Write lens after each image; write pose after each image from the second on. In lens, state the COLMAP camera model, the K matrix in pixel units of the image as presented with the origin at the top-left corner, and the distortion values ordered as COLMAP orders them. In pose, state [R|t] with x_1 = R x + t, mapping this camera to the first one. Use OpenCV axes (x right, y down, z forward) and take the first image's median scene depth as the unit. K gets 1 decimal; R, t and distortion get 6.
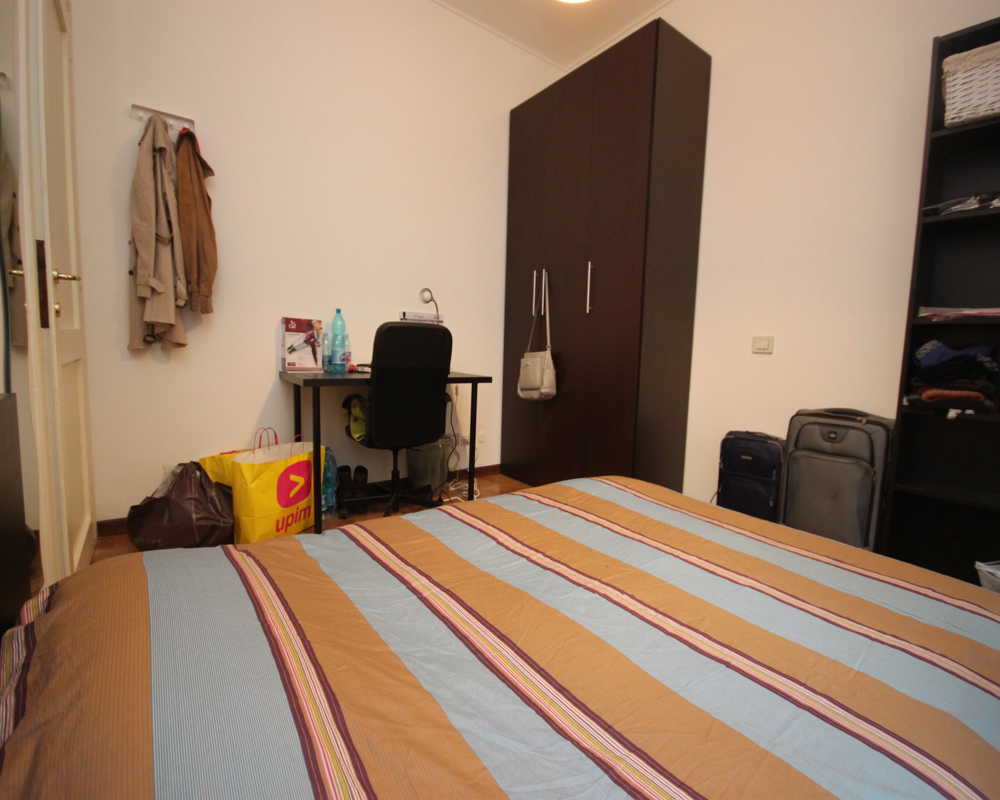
lens RADIAL K [[470.7, 0, 501.8], [0, 470.7, 363.4], [0, 0, 1]] dist [0.004627, -0.013457]
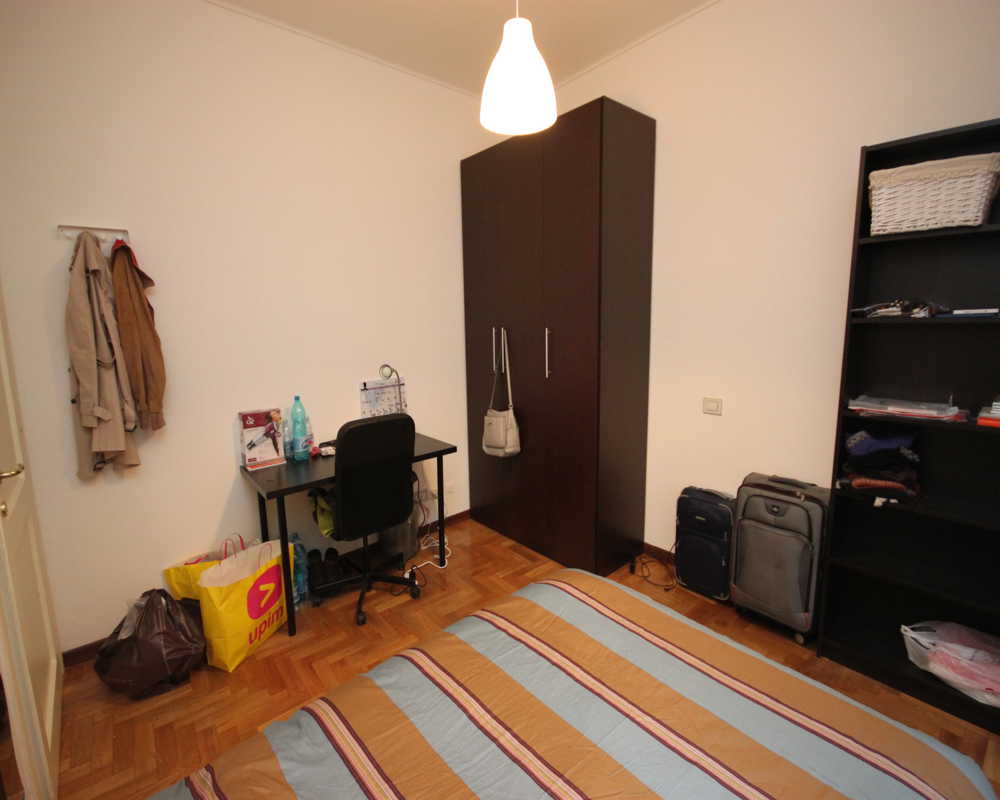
lens RADIAL K [[470.7, 0, 501.8], [0, 470.7, 363.4], [0, 0, 1]] dist [0.004627, -0.013457]
pose [[0.996087, -0.053481, 0.070357, 0.019399], [0.050383, 0.997711, 0.045099, -0.255405], [-0.072608, -0.041378, 0.996502, -0.015064]]
